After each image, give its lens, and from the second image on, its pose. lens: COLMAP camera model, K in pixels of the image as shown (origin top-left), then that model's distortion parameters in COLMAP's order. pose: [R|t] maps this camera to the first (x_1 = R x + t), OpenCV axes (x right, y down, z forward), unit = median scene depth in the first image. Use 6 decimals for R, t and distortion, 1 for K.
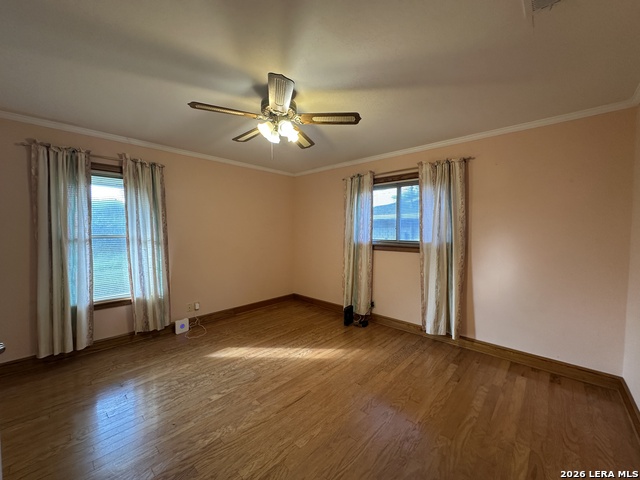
lens RADIAL K [[256.7, 0, 319.3], [0, 256.7, 239.2], [0, 0, 1]] dist [0.002315, -0.000126]
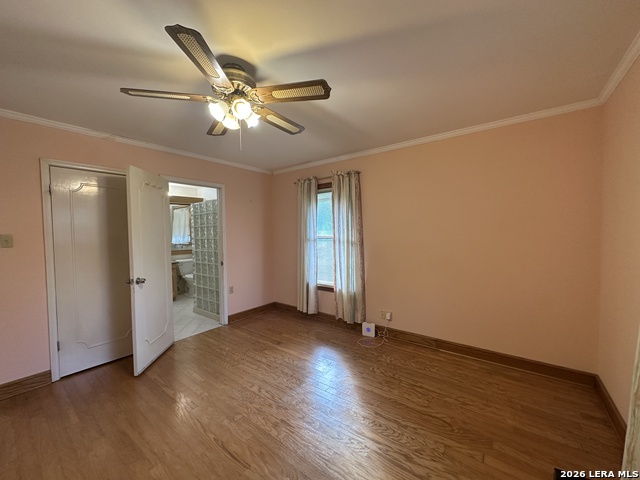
lens RADIAL K [[256.7, 0, 319.3], [0, 256.7, 238.3], [0, 0, 1]] dist [0.002315, -0.000126]
pose [[0.087904, 0.020841, -0.995911, 0.459430], [-0.020570, 0.999606, 0.019103, -0.027790], [0.995917, 0.018806, 0.088298, 0.786164]]
